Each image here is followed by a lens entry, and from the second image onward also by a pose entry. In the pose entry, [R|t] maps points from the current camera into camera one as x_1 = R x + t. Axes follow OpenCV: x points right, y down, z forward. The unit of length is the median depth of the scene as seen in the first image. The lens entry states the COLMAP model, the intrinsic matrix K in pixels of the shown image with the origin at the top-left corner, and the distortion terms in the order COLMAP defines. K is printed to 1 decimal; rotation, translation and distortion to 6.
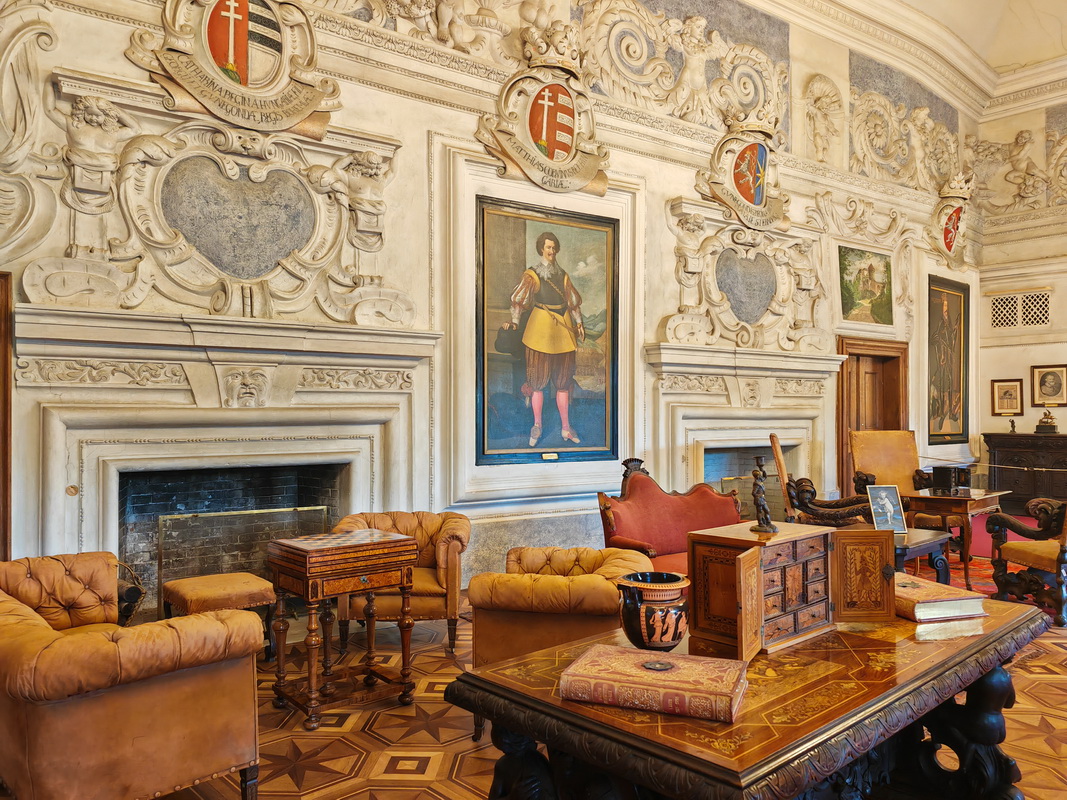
lens RADIAL K [[803.1, 0, 529.4], [0, 803.1, 410.3], [0, 0, 1]] dist [0.053201, -0.055202]
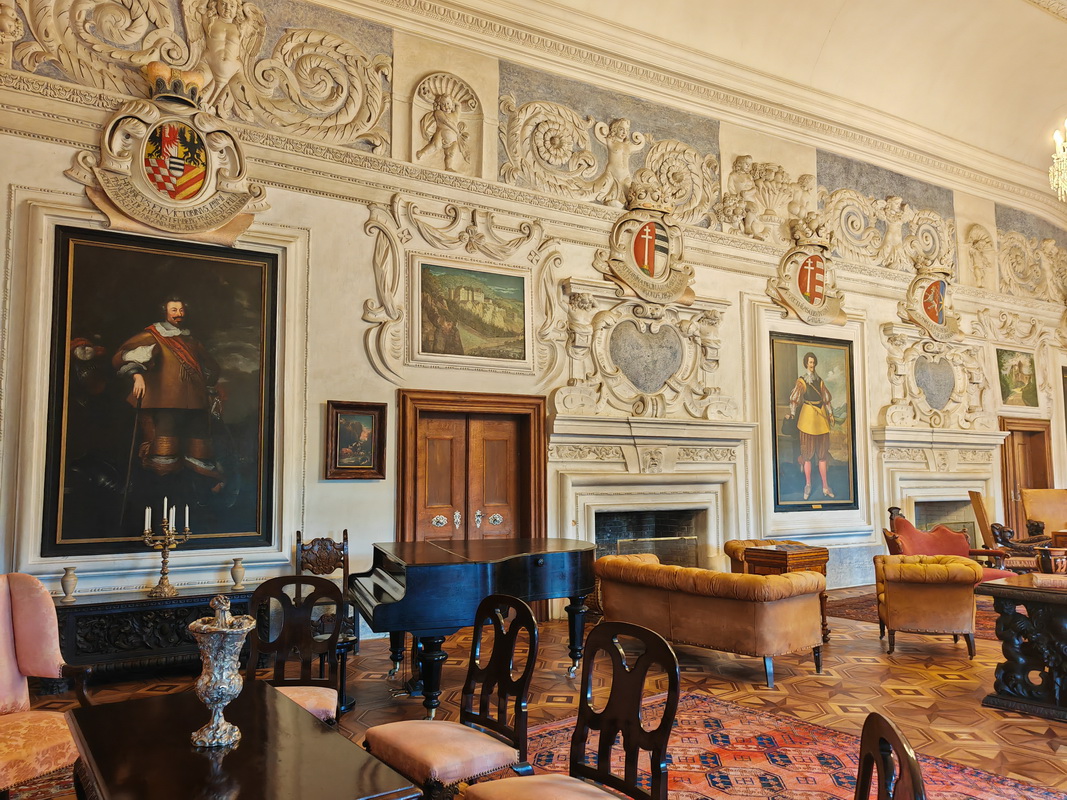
lens RADIAL K [[803.1, 0, 527.7], [0, 803.1, 406.8], [0, 0, 1]] dist [0.053201, -0.055202]
pose [[0.997508, -0.008206, -0.070068, -0.360239], [0.002613, 0.996828, -0.079540, -0.006253], [0.070498, 0.079159, 0.994366, -0.456771]]
